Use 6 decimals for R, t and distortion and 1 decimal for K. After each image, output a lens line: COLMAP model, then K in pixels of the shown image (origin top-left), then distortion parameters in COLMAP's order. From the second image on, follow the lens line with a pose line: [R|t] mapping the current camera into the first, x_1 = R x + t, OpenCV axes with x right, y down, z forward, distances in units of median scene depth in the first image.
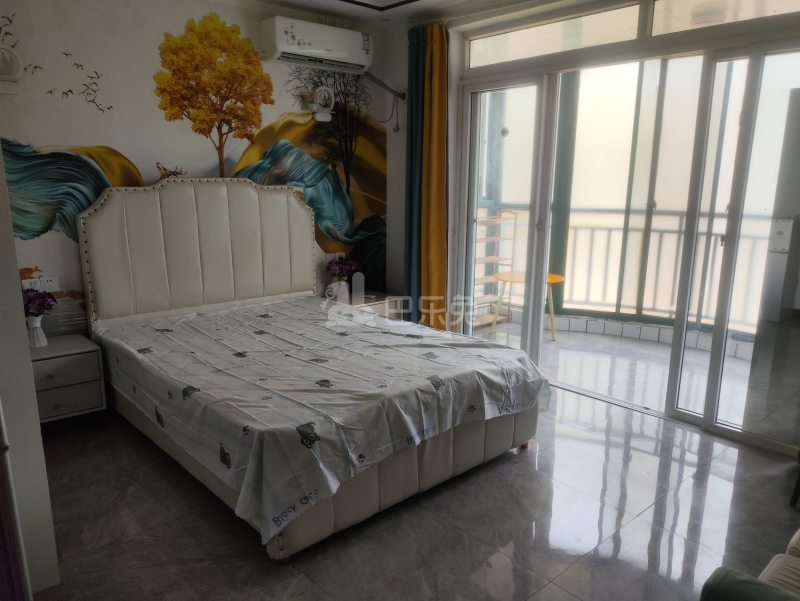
lens RADIAL K [[590.4, 0, 408.9], [0, 590.4, 300.1], [0, 0, 1]] dist [0.042816, -0.060217]
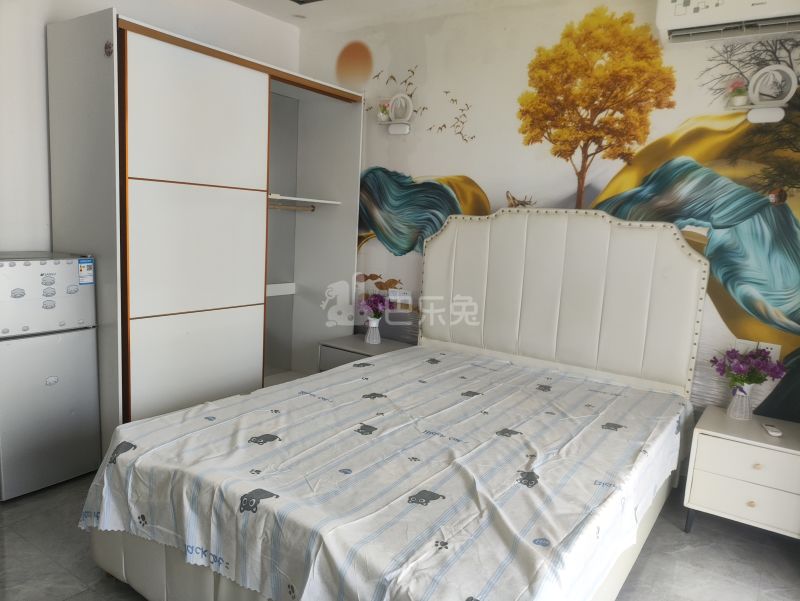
lens RADIAL K [[590.4, 0, 408.9], [0, 590.4, 300.1], [0, 0, 1]] dist [0.042816, -0.060217]
pose [[0.247243, 0.142314, -0.958445, 0.419946], [-0.246925, 0.965751, 0.079702, -0.097625], [0.936963, 0.216958, 0.273916, 0.605941]]
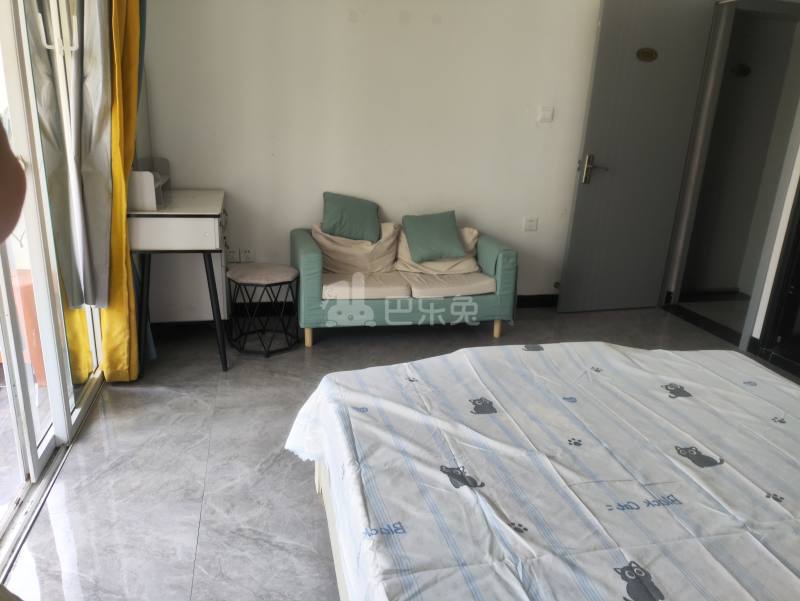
lens RADIAL K [[590.4, 0, 408.9], [0, 590.4, 300.1], [0, 0, 1]] dist [0.042816, -0.060217]
pose [[-0.880496, -0.191266, 0.433757, -0.096979], [0.039257, 0.882432, 0.468800, -0.205939], [-0.472426, 0.429804, -0.769469, 1.096788]]
